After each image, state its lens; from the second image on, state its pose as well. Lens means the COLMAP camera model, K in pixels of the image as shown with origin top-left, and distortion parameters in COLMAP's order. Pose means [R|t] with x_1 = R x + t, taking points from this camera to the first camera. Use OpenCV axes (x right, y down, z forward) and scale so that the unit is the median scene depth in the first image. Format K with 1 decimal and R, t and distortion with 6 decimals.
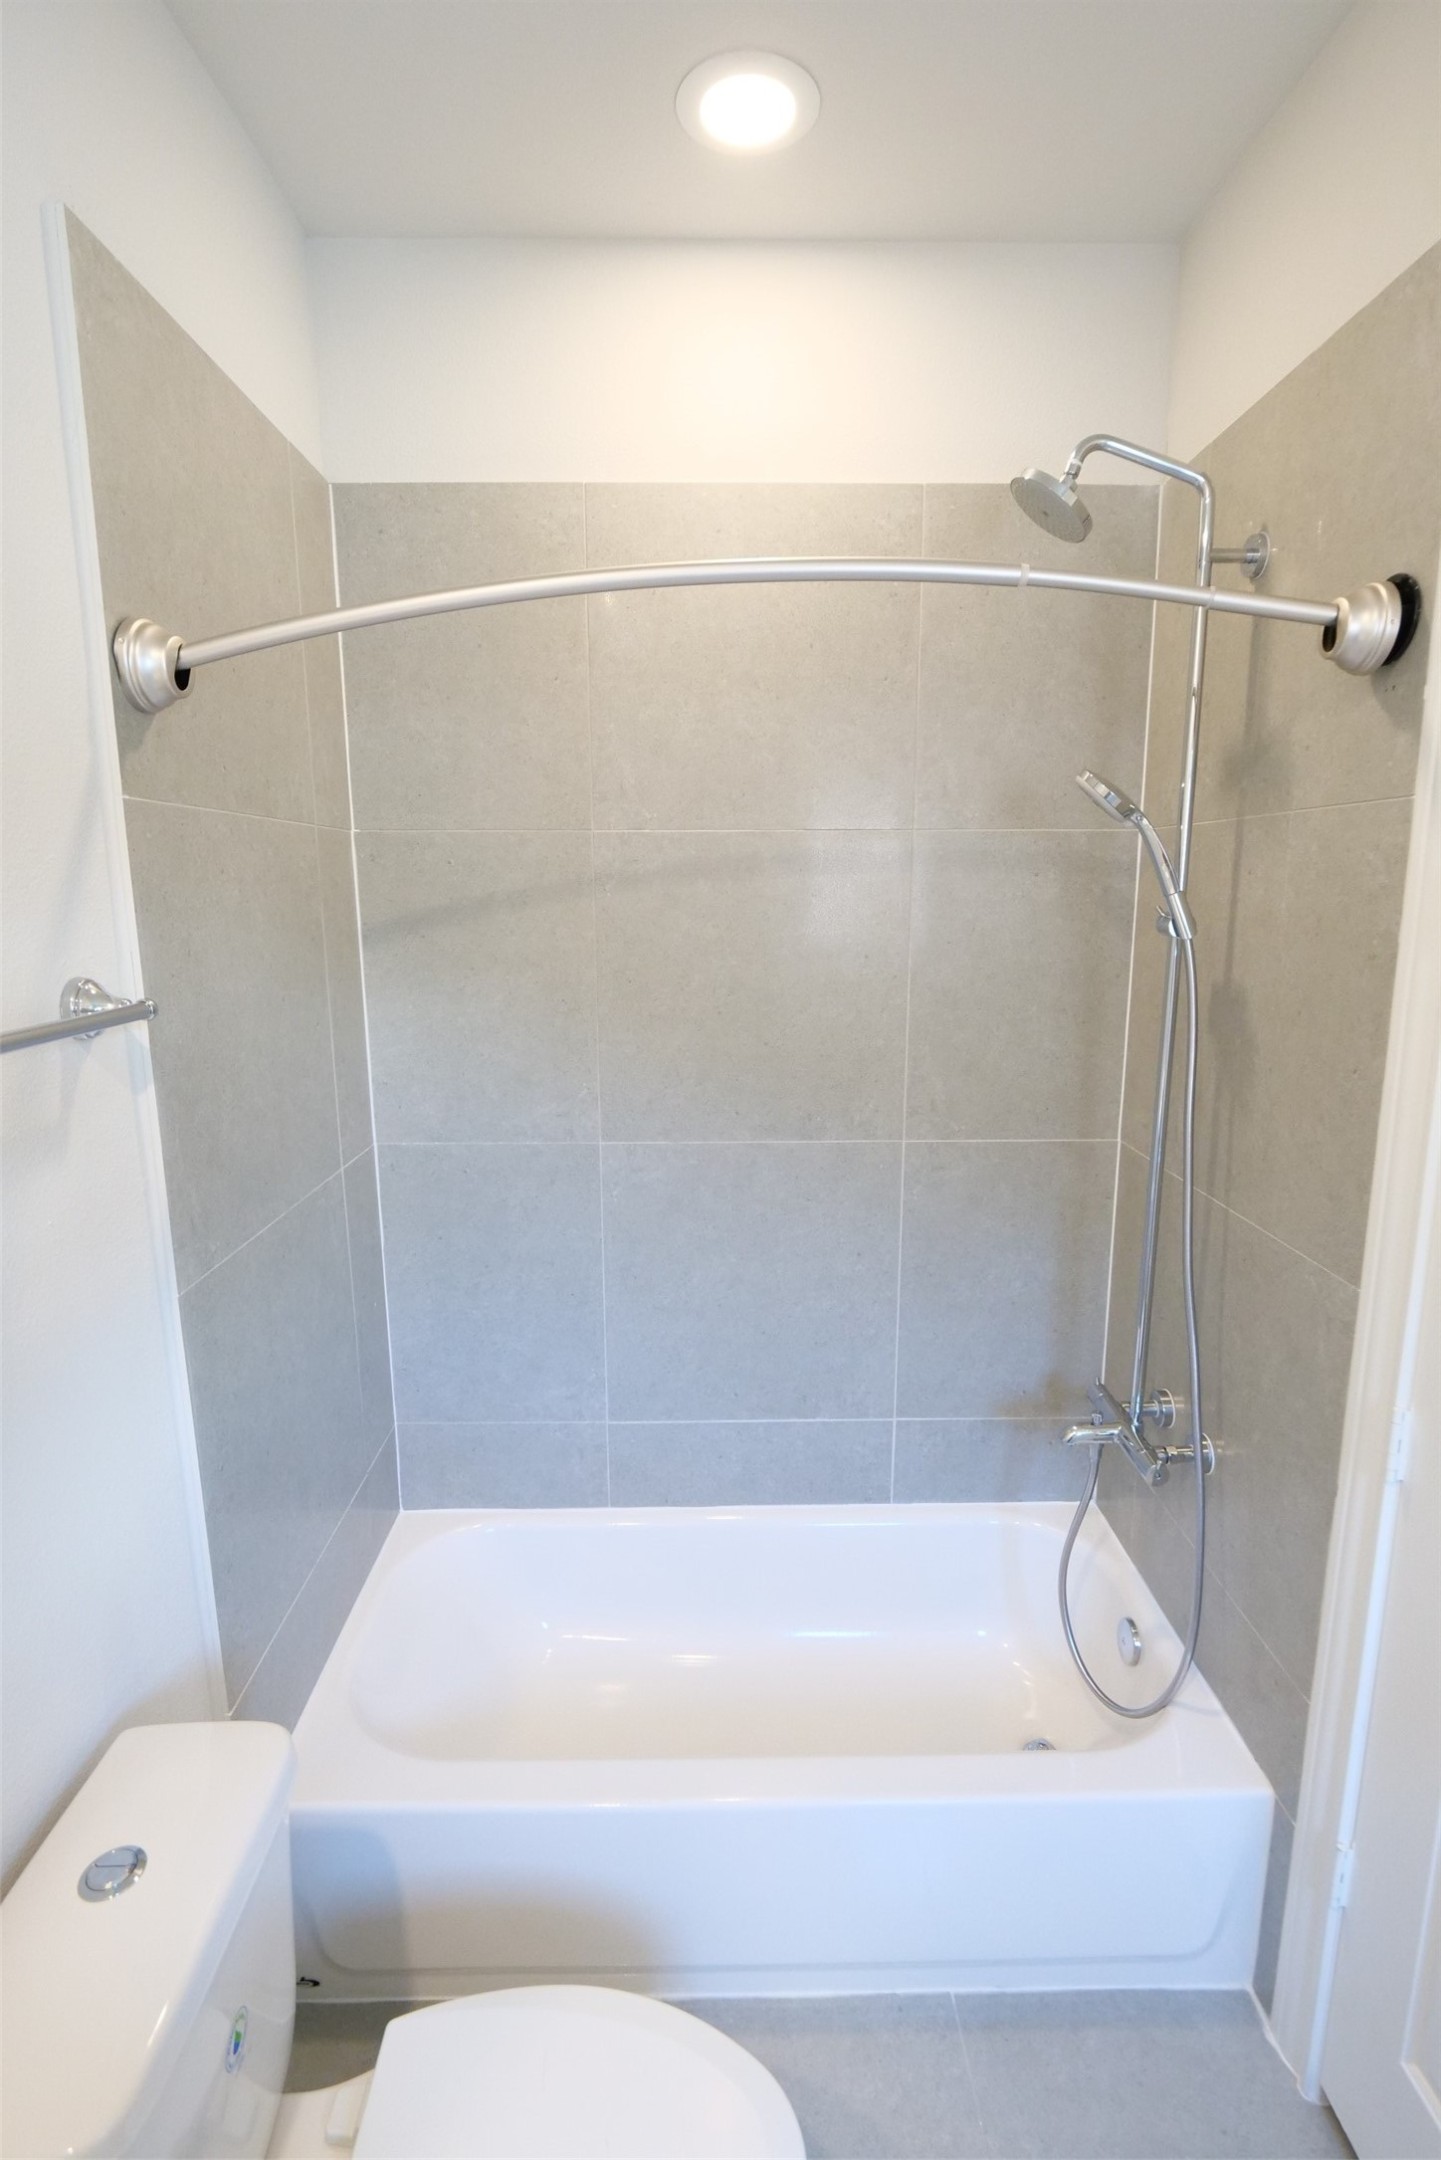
lens RADIAL K [[1048.5, 0, 715.5], [0, 1048.5, 1087.2], [0, 0, 1]] dist [-0.002798, -0.005342]
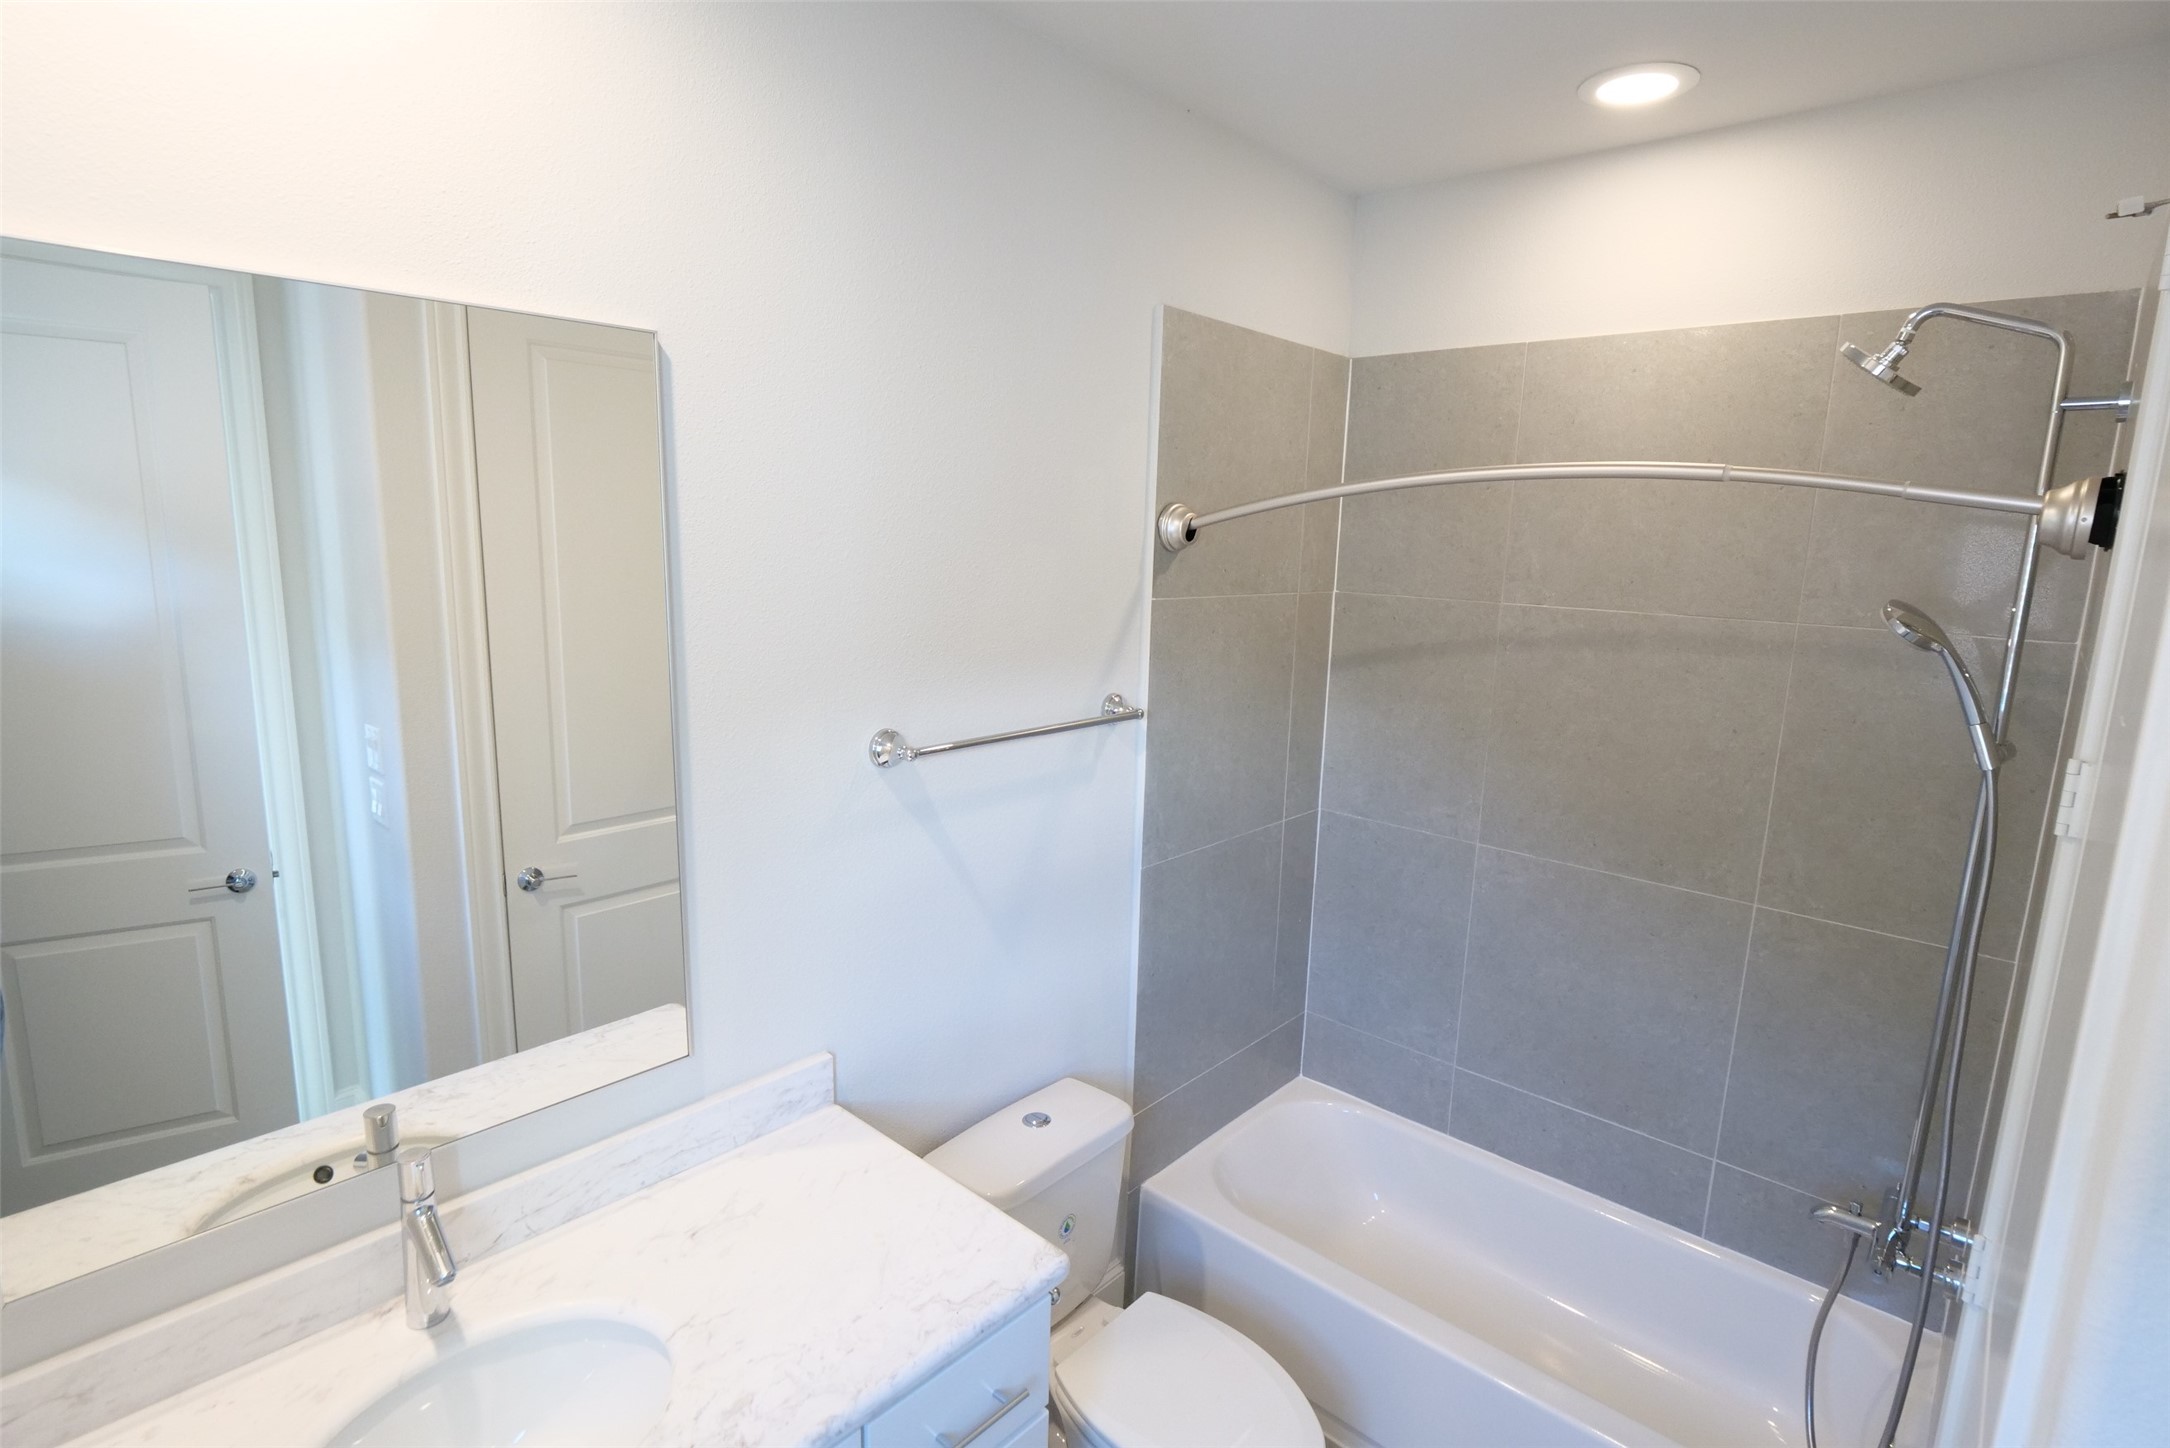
lens RADIAL K [[1053.3, 0, 1074.2], [0, 1053.3, 720.4], [0, 0, 1]] dist [-0.002798, -0.005342]
pose [[0.727962, 0.144470, -0.670224, 0.387341], [-0.158825, 0.986491, 0.040136, -0.071702], [0.666968, 0.077231, 0.741073, -0.293195]]
